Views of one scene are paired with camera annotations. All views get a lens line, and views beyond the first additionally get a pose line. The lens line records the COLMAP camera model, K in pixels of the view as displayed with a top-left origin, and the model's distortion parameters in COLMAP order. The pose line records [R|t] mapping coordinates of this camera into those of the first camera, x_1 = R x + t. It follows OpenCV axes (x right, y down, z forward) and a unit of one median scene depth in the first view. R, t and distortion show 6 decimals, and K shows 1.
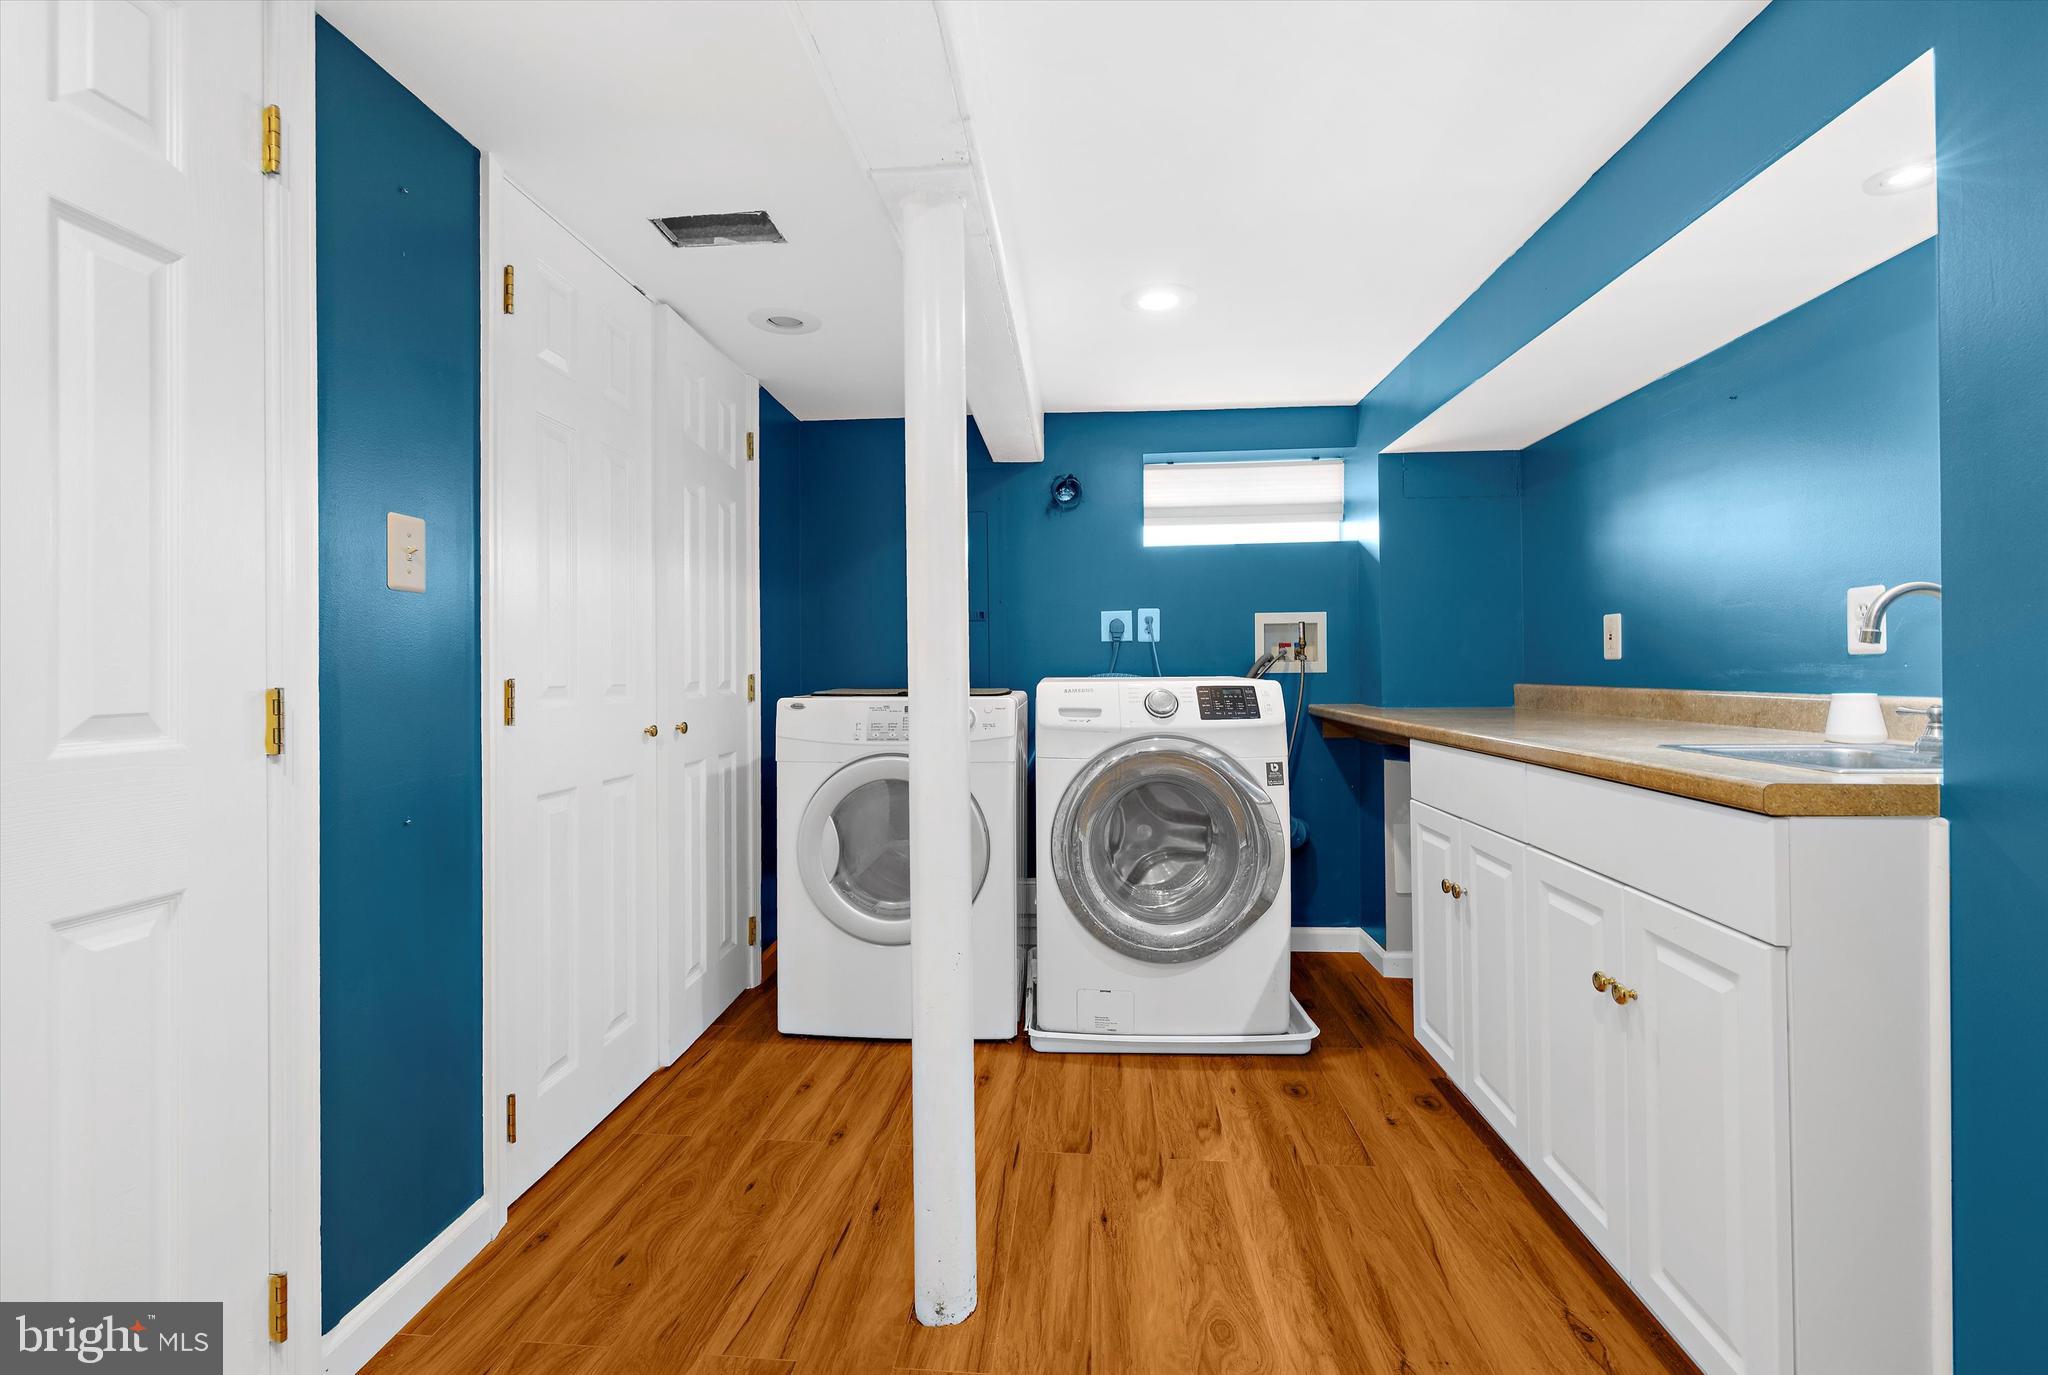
lens RADIAL K [[884.1, 0, 1017.7], [0, 884.1, 672.4], [0, 0, 1]] dist [-0.002114, 0.000270]
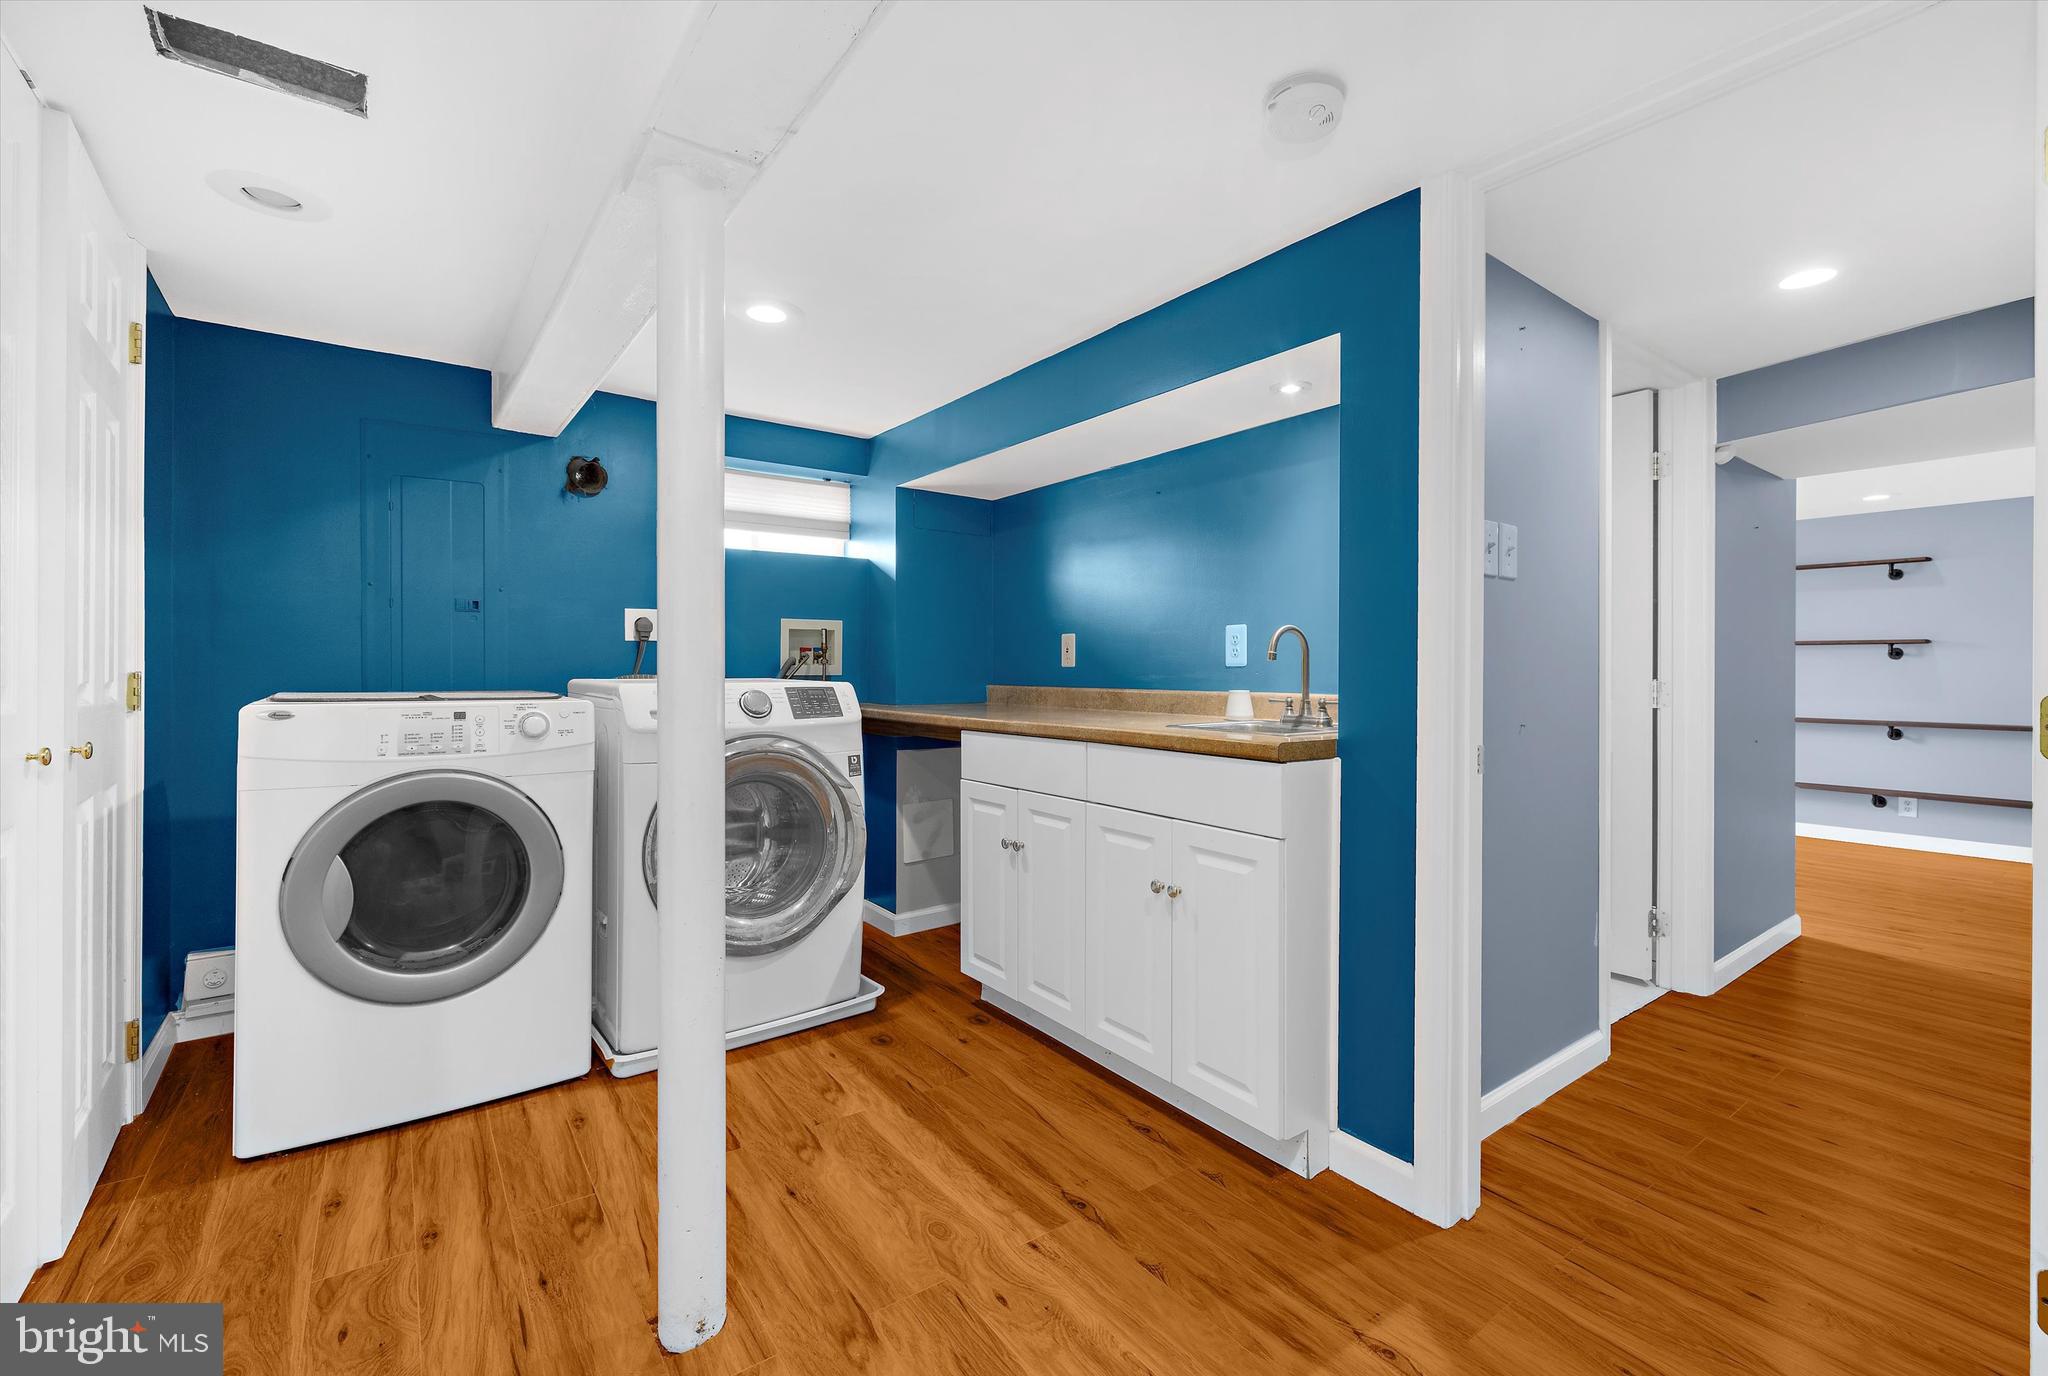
lens RADIAL K [[884.1, 0, 1010.7], [0, 884.1, 682.0], [0, 0, 1]] dist [-0.002114, 0.000270]
pose [[0.753645, 0.001741, 0.657280, -0.316031], [-0.007044, 0.999960, 0.005428, 0.001812], [-0.657244, -0.008721, 0.753627, 0.032306]]
